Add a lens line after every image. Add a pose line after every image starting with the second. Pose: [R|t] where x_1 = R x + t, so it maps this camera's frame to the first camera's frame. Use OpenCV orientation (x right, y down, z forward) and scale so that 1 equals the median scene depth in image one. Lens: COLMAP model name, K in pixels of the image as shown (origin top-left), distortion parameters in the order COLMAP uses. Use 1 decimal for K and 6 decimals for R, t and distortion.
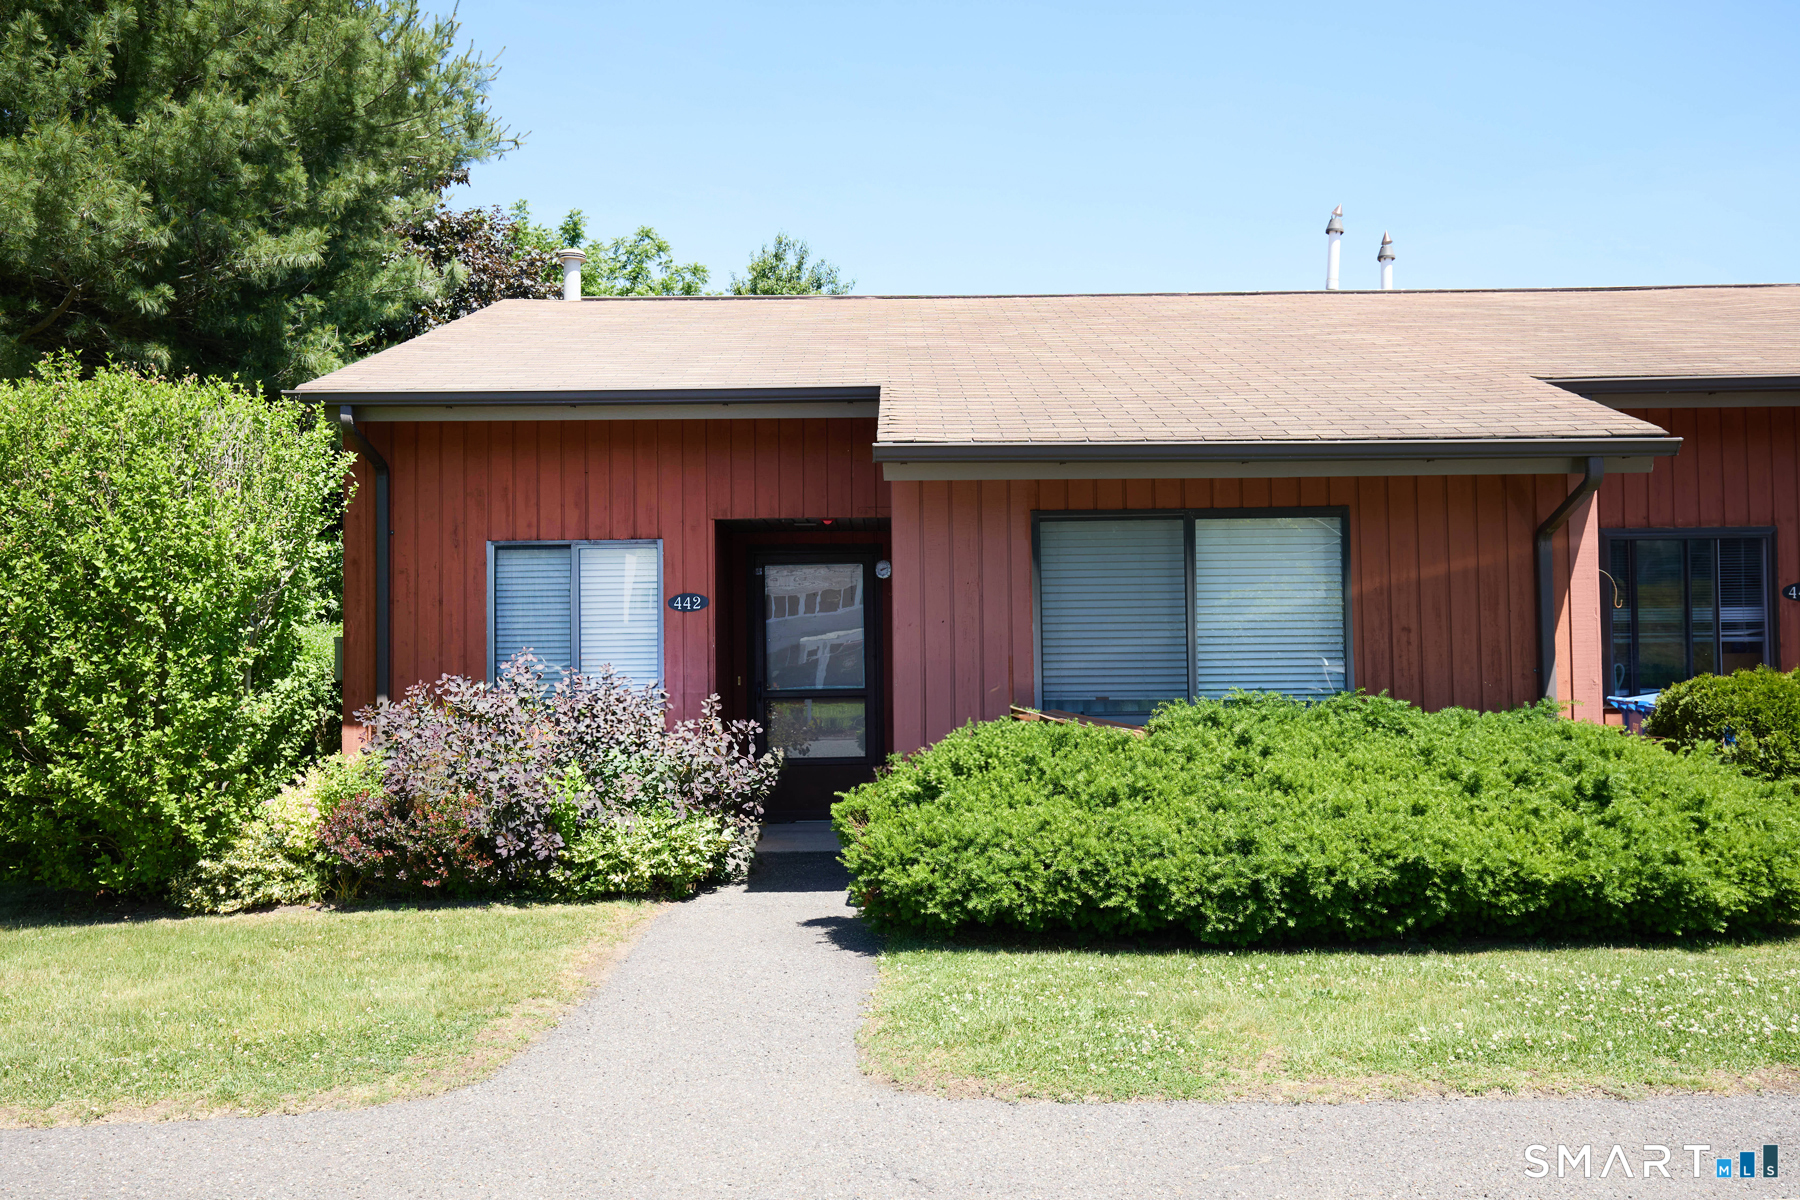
lens RADIAL K [[1562.9, 0, 893.5], [0, 1562.9, 598.3], [0, 0, 1]] dist [0.025976, 0.014785]
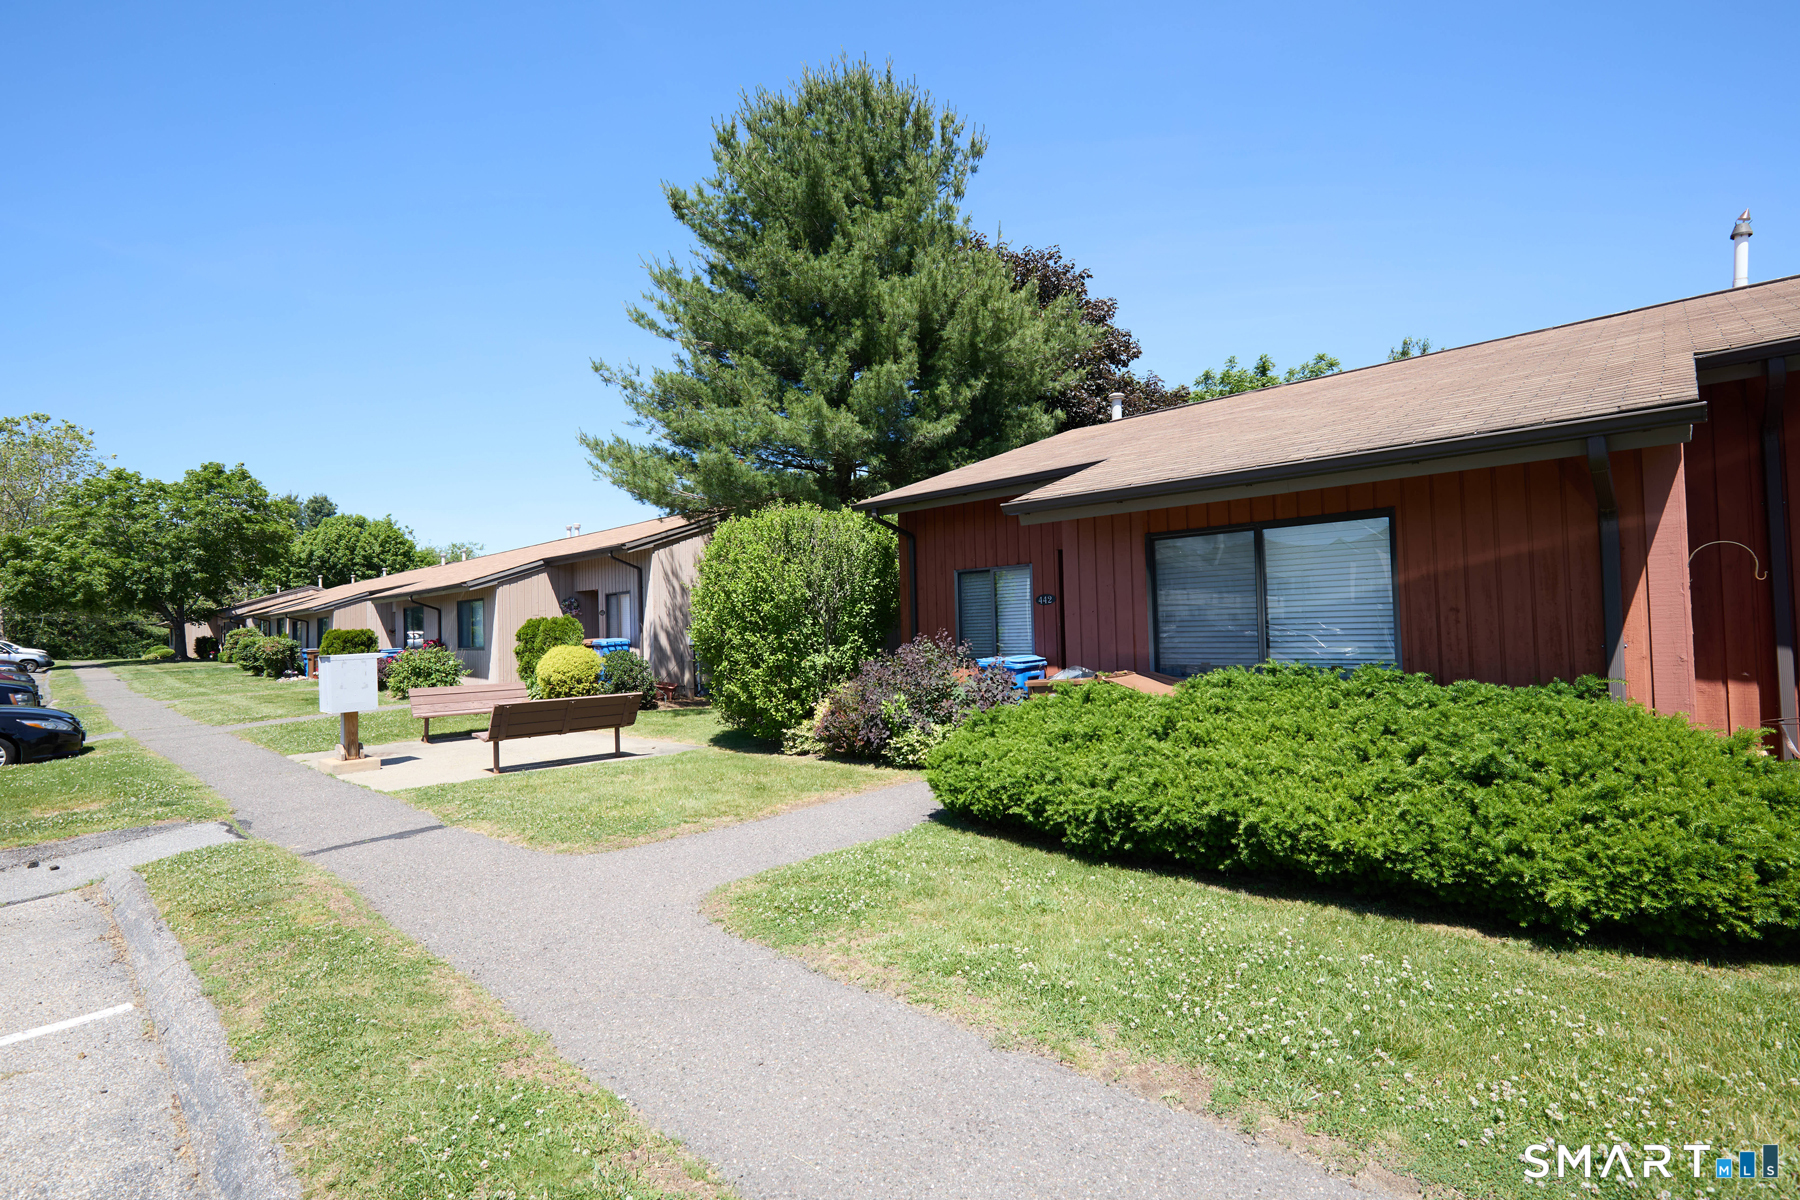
lens RADIAL K [[824.4, 0, 896.9], [0, 824.4, 600.7], [0, 0, 1]] dist [0.005902, -0.001521]
pose [[0.719424, -0.030125, -0.693918, 0.452817], [0.043209, 0.999065, 0.001425, -0.005071], [0.693226, -0.031008, 0.720053, 0.285671]]
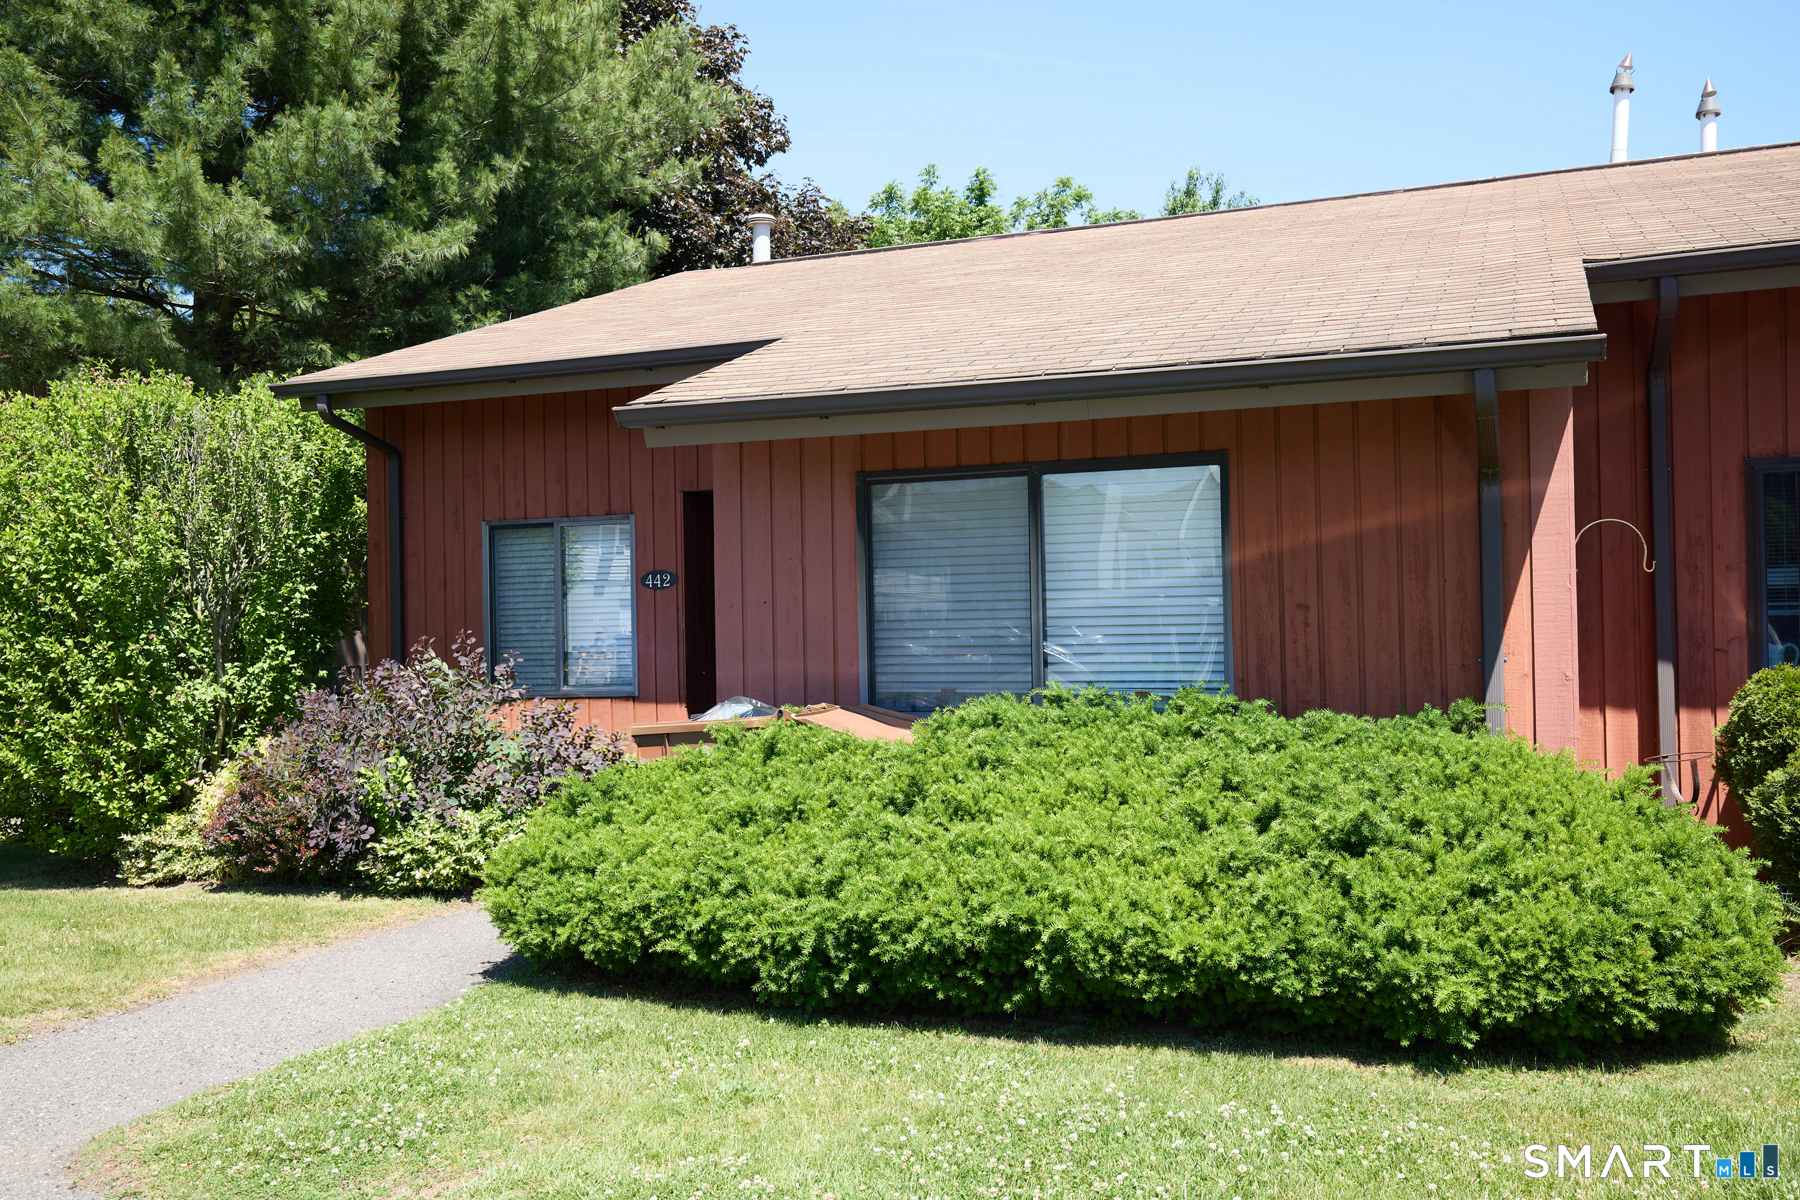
lens RADIAL K [[1562.9, 0, 897.5], [0, 1562.9, 597.9], [0, 0, 1]] dist [0.025976, 0.014785]
pose [[0.926559, -0.011010, -0.375987, 0.432368], [0.021752, 0.999467, 0.024337, -0.007607], [0.375519, -0.030728, 0.926305, 0.208678]]
